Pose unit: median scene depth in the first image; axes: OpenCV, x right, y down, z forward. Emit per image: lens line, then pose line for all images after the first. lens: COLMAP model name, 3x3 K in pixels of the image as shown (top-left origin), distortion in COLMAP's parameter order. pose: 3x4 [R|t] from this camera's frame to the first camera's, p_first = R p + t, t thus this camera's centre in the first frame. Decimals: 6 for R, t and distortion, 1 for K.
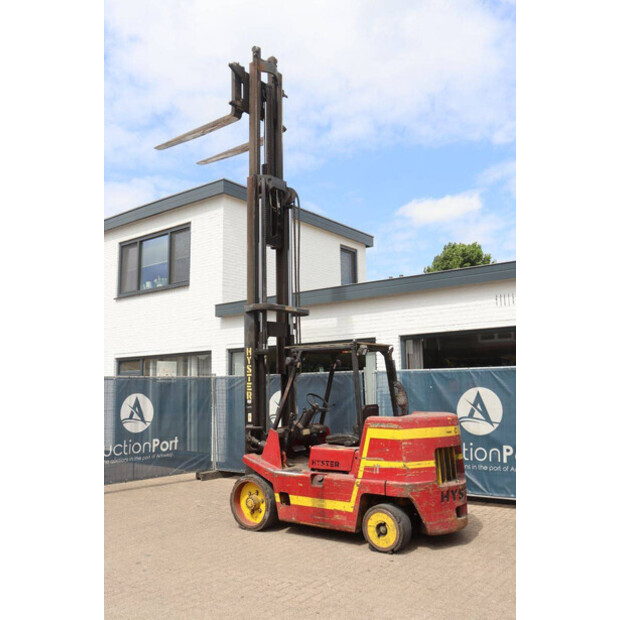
lens RADIAL K [[569.6, 0, 306.8], [0, 569.6, 300.3], [0, 0, 1]] dist [-0.135712, 0.160571]
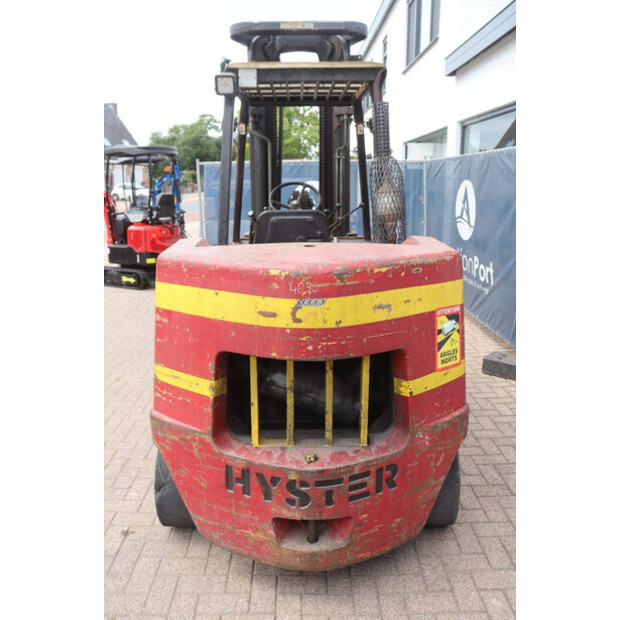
lens RADIAL K [[508.6, 0, 304.7], [0, 508.6, 299.2], [0, 0, 1]] dist [-0.155656, 0.100094]
pose [[0.624817, 0.194951, -0.756041, 0.438478], [0.110446, 0.936520, 0.332765, 0.121142], [0.772920, -0.291419, 0.563621, 0.779097]]
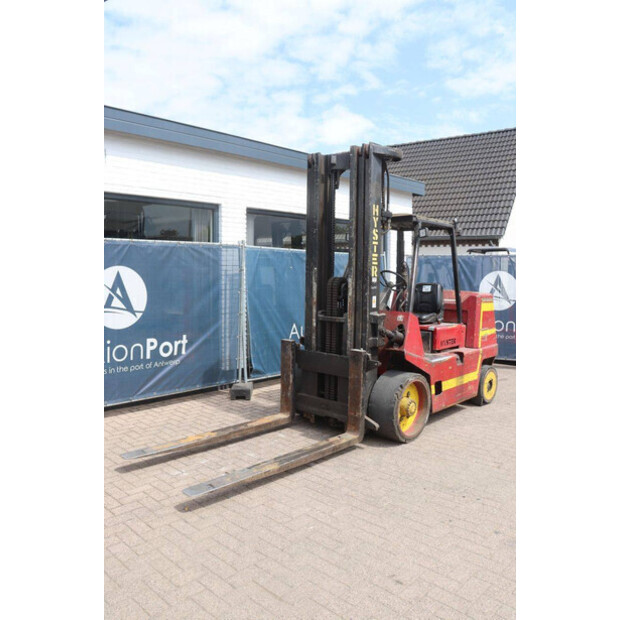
lens RADIAL K [[508.6, 0, 304.7], [0, 508.6, 299.2], [0, 0, 1]] dist [-0.155656, 0.100094]
pose [[0.109101, -0.032683, 0.993493, -0.844267], [-0.161205, 0.985647, 0.050128, 0.207763], [-0.980872, -0.165625, 0.102267, 1.144618]]
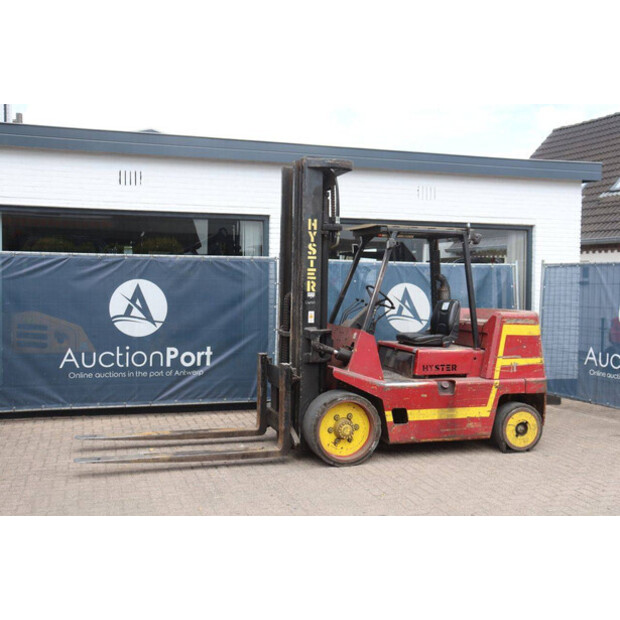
lens RADIAL K [[723.3, 0, 306.7], [0, 723.3, 298.6], [0, 0, 1]] dist [0.002719, 0.012044]
pose [[0.580899, 0.005164, 0.813959, -0.950875], [-0.145943, 0.984436, 0.097910, 0.106890], [-0.800785, -0.175668, 0.572612, 0.543198]]
